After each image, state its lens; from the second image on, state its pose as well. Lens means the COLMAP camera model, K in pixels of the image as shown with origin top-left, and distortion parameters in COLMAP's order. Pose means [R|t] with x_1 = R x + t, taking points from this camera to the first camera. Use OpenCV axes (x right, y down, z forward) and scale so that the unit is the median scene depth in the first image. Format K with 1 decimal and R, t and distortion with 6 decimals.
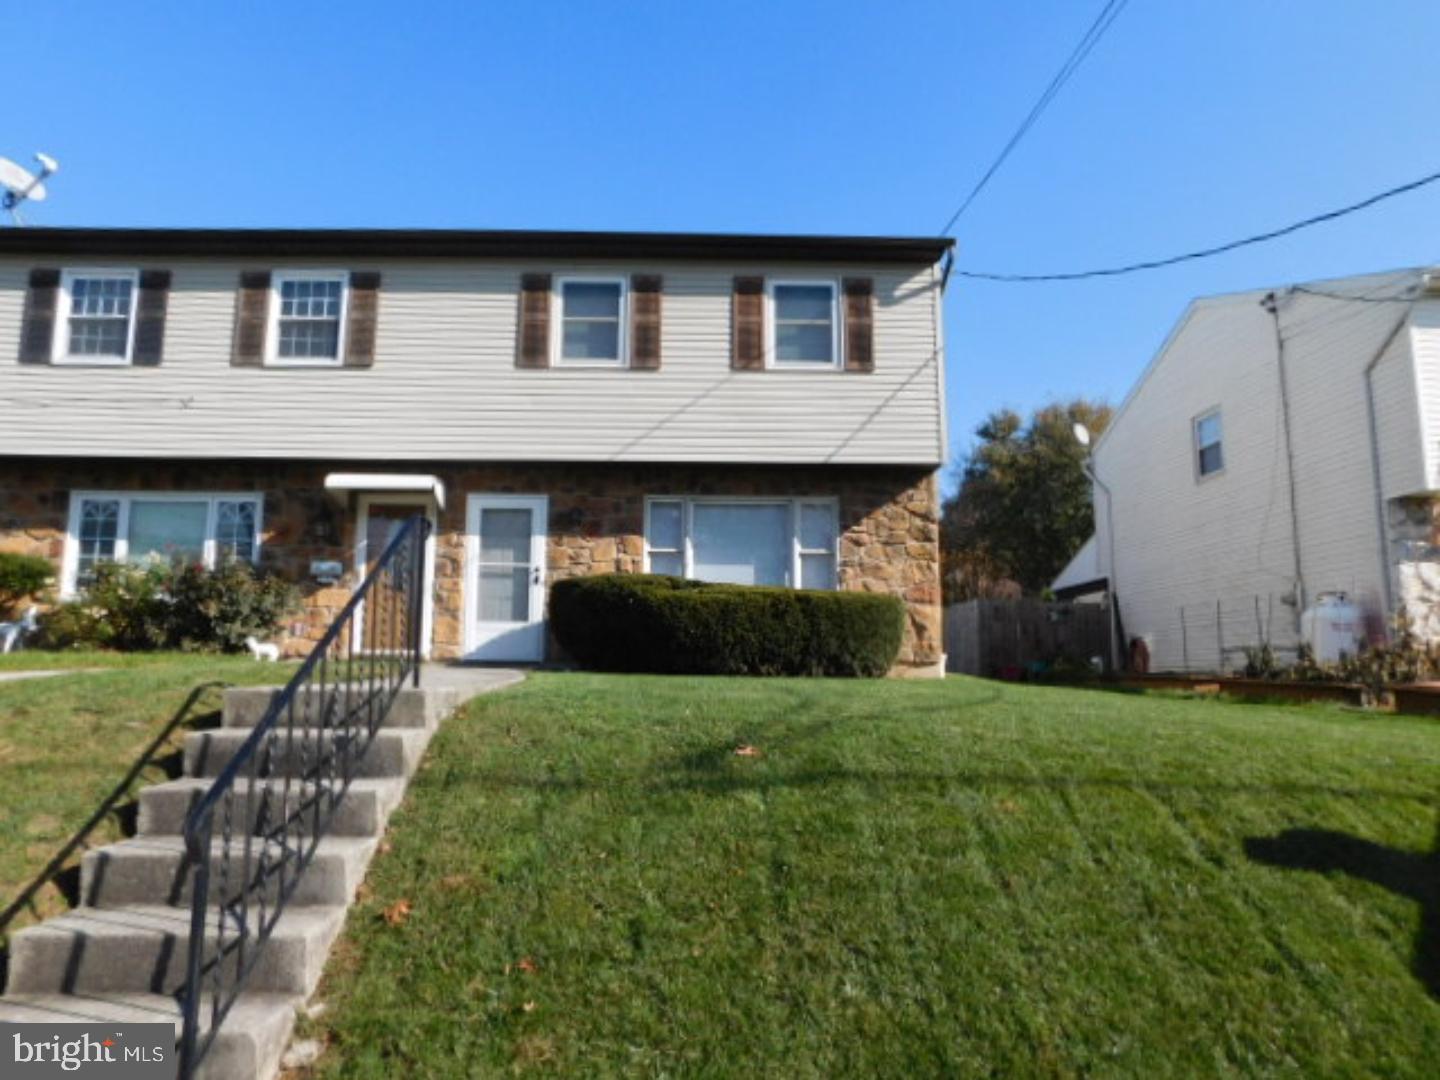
lens RADIAL K [[949.7, 0, 713.2], [0, 949.7, 537.5], [0, 0, 1]] dist [-0.049549, 0.014540]
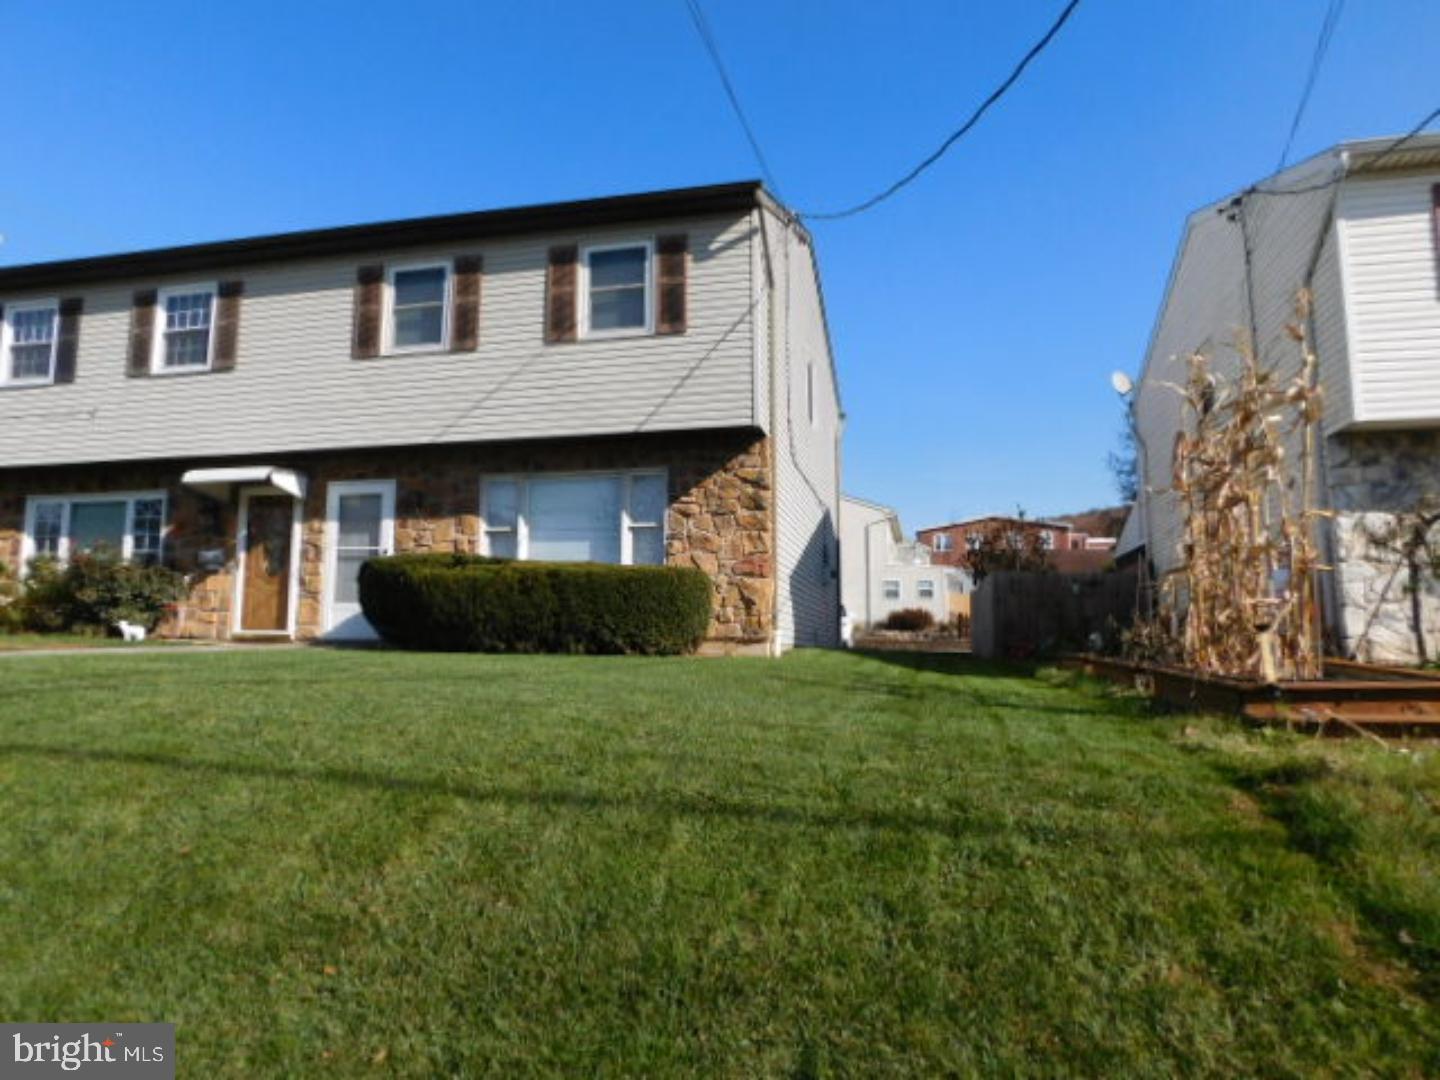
lens RADIAL K [[949.7, 0, 720.7], [0, 949.7, 540.6], [0, 0, 1]] dist [-0.049549, 0.014540]
pose [[0.970243, -0.032188, -0.239986, 0.420032], [0.037489, 0.999143, 0.017553, 0.016820], [0.239215, -0.026028, 0.970618, 0.085208]]
